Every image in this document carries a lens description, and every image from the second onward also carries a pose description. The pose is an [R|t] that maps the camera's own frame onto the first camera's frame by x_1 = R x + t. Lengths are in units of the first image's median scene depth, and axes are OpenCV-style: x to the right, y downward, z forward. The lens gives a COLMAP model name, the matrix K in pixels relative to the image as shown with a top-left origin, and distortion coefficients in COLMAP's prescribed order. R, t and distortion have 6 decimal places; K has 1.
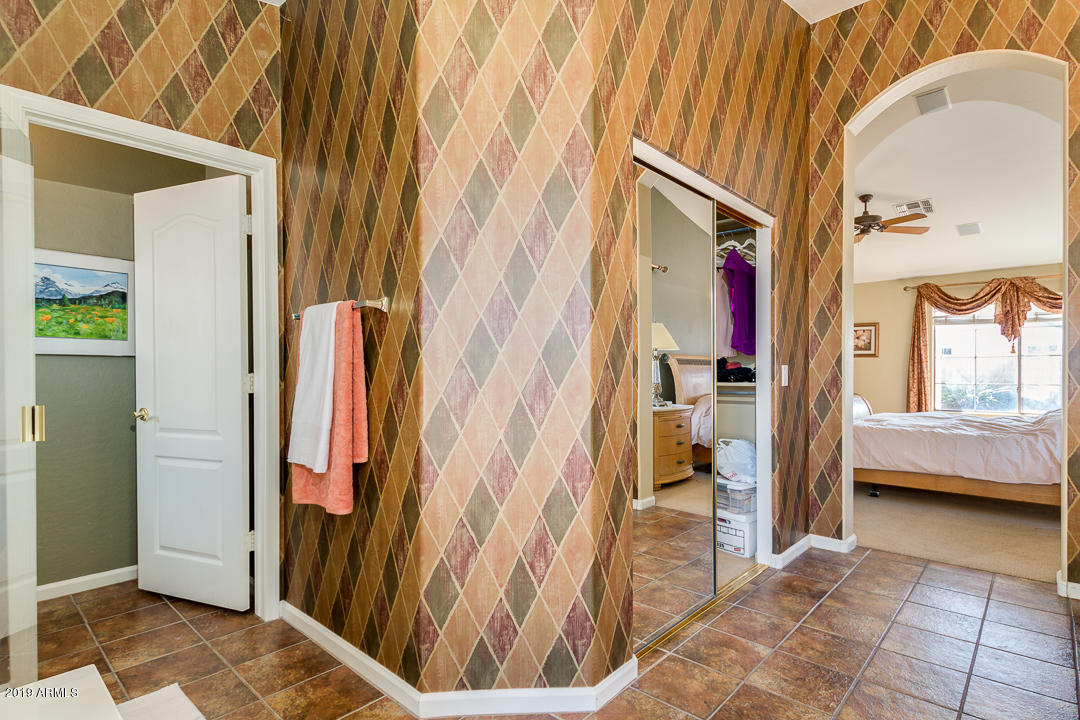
lens RADIAL K [[543.9, 0, 557.5], [0, 543.9, 377.2], [0, 0, 1]] dist [0.033248, -0.014562]
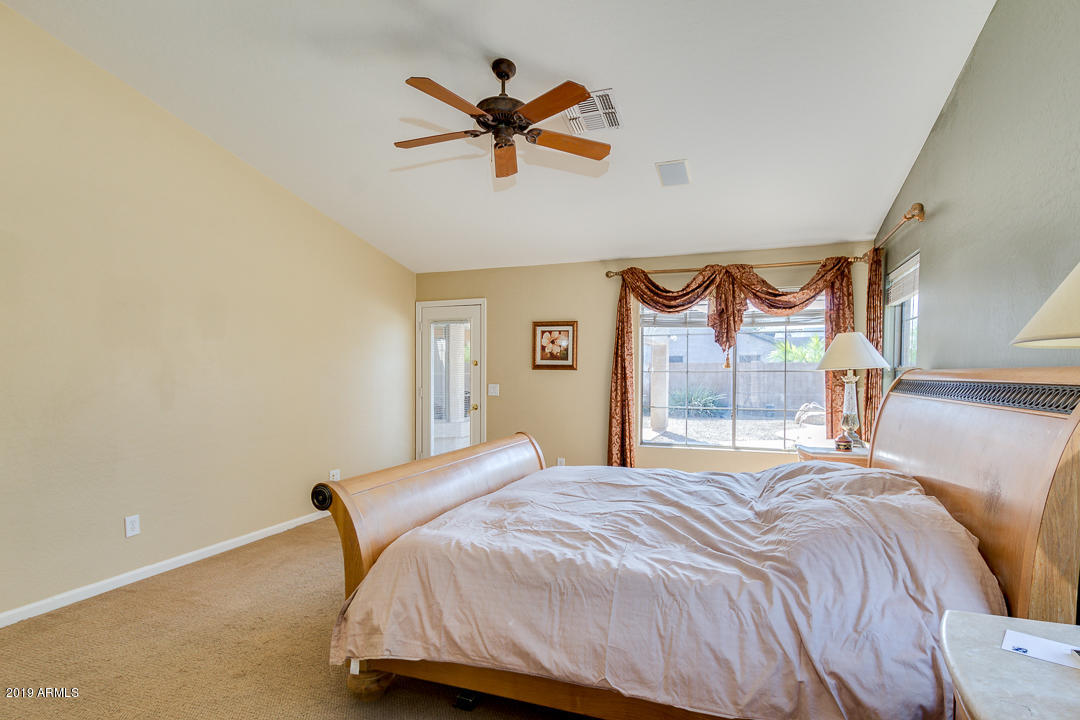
lens RADIAL K [[579.1, 0, 540.0], [0, 579.1, 397.1], [0, 0, 1]] dist [0.024532, 0.000108]
pose [[0.930551, -0.008812, 0.366057, 0.299198], [-0.000748, 0.999663, 0.025967, -0.023261], [-0.366163, -0.024437, 0.930230, 0.359852]]
